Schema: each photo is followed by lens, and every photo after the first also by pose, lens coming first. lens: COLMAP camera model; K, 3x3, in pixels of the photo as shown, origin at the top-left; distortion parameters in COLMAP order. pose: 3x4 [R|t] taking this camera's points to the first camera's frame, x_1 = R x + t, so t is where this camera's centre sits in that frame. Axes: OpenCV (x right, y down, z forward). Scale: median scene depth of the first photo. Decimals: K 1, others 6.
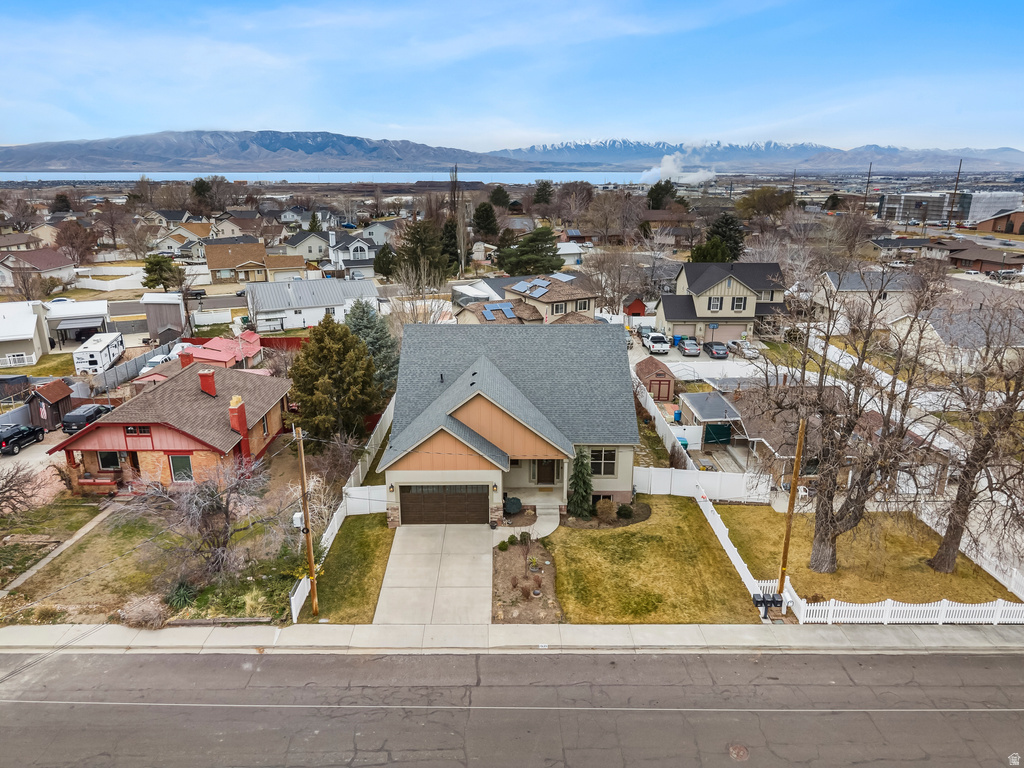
lens RADIAL K [[686.7, 0, 512.0], [0, 686.7, 384.0], [0, 0, 1]] dist [0.018315, -0.016118]
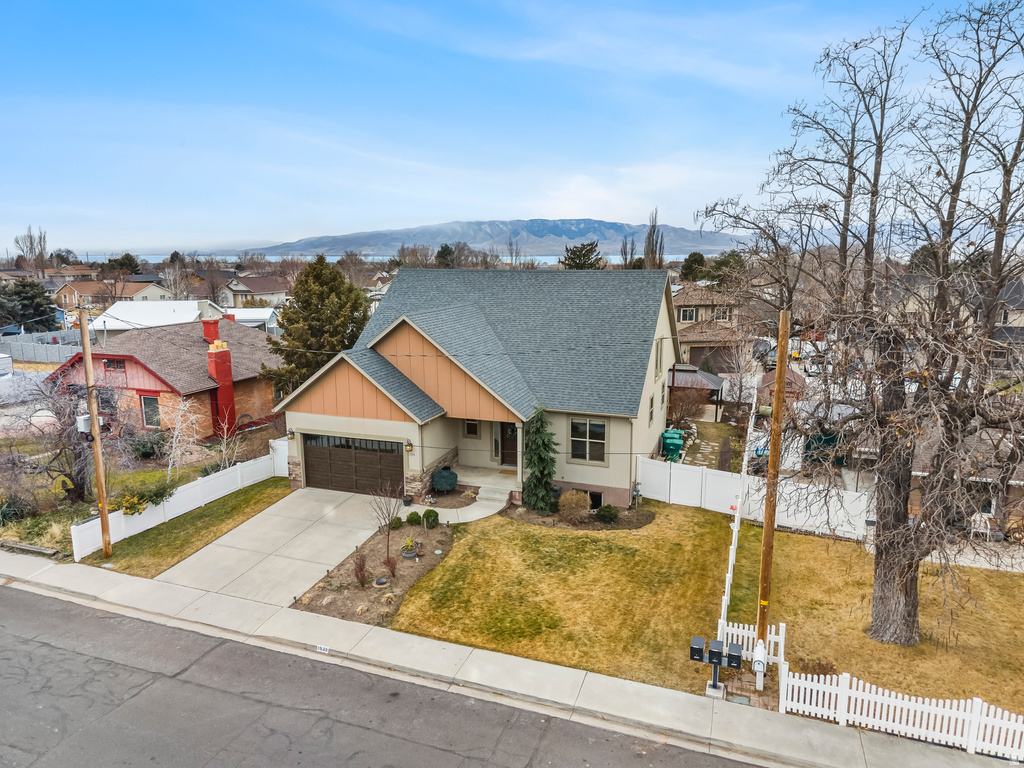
lens RADIAL K [[686.7, 0, 512.0], [0, 686.7, 384.0], [0, 0, 1]] dist [0.018315, -0.016118]
pose [[0.935962, 0.061524, -0.346683, 0.327865], [-0.100874, 0.990197, -0.096611, 0.144387], [0.337341, 0.125395, 0.932994, 0.344515]]
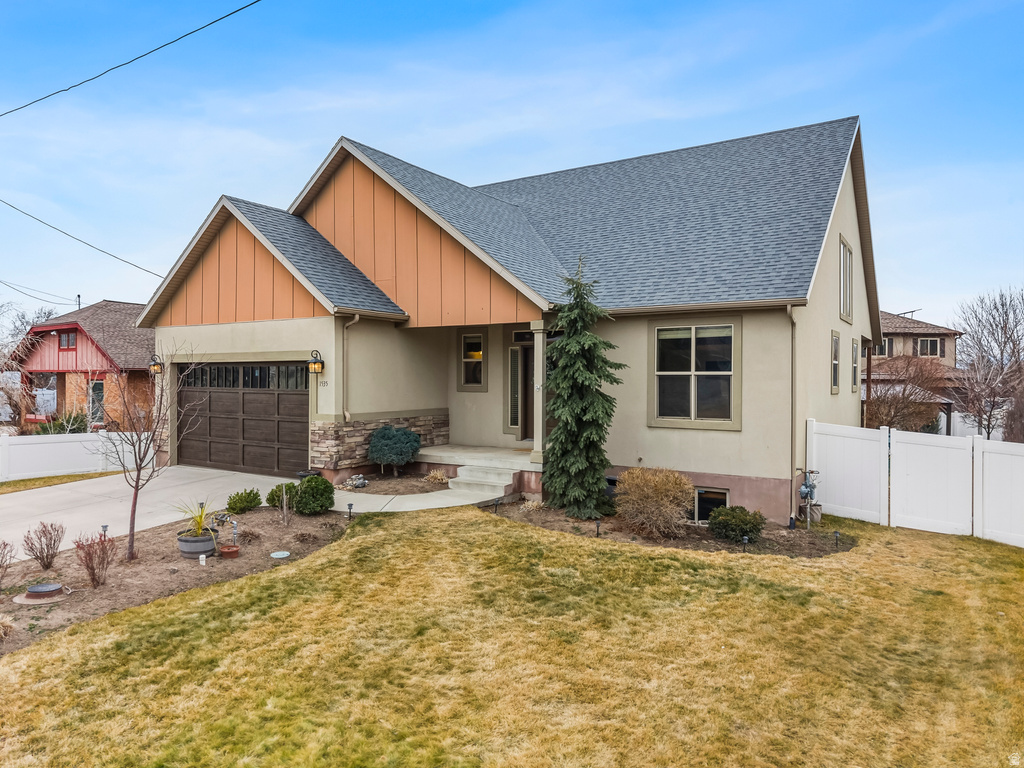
lens RADIAL K [[695.3, 0, 512.0], [0, 695.3, 384.0], [0, 0, 1]] dist [0.002682, -0.000086]
pose [[0.838275, 0.006676, -0.545206, 0.263064], [-0.166799, 0.955128, -0.244763, 0.233302], [0.519108, 0.296118, 0.801774, 0.760372]]
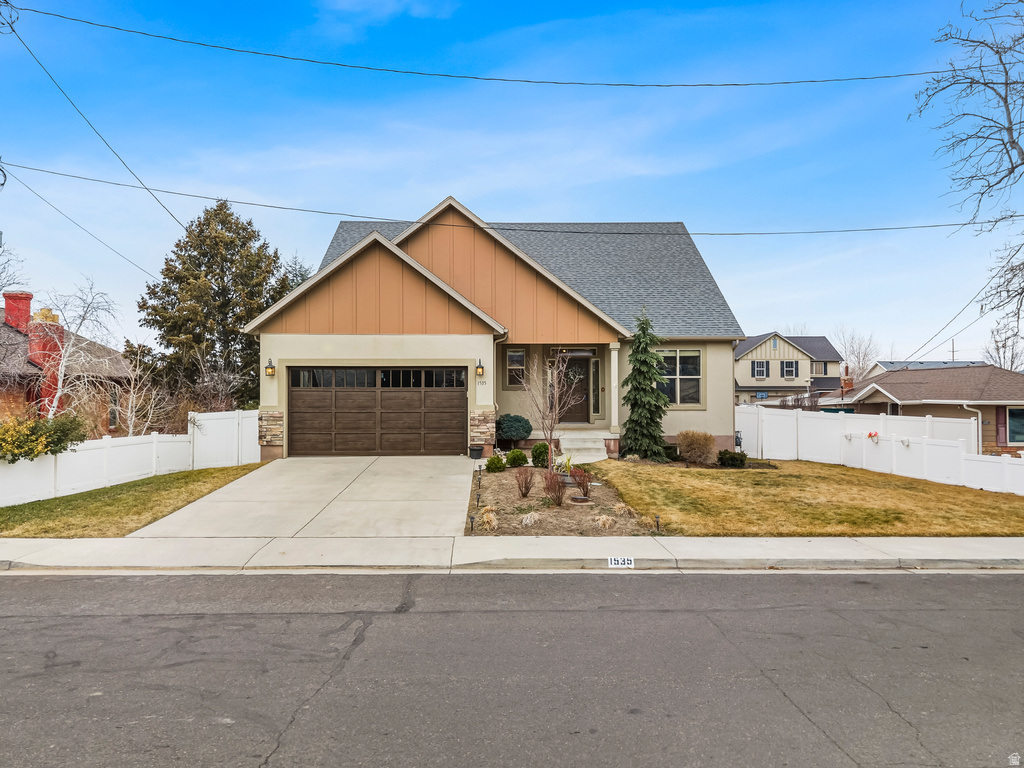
lens RADIAL K [[686.7, 0, 512.0], [0, 686.7, 384.0], [0, 0, 1]] dist [0.018315, -0.016118]
pose [[0.999907, -0.004055, 0.013016, -0.007854], [0.007962, 0.948688, -0.316114, 0.319255], [-0.011066, 0.316188, 0.948632, 0.528357]]
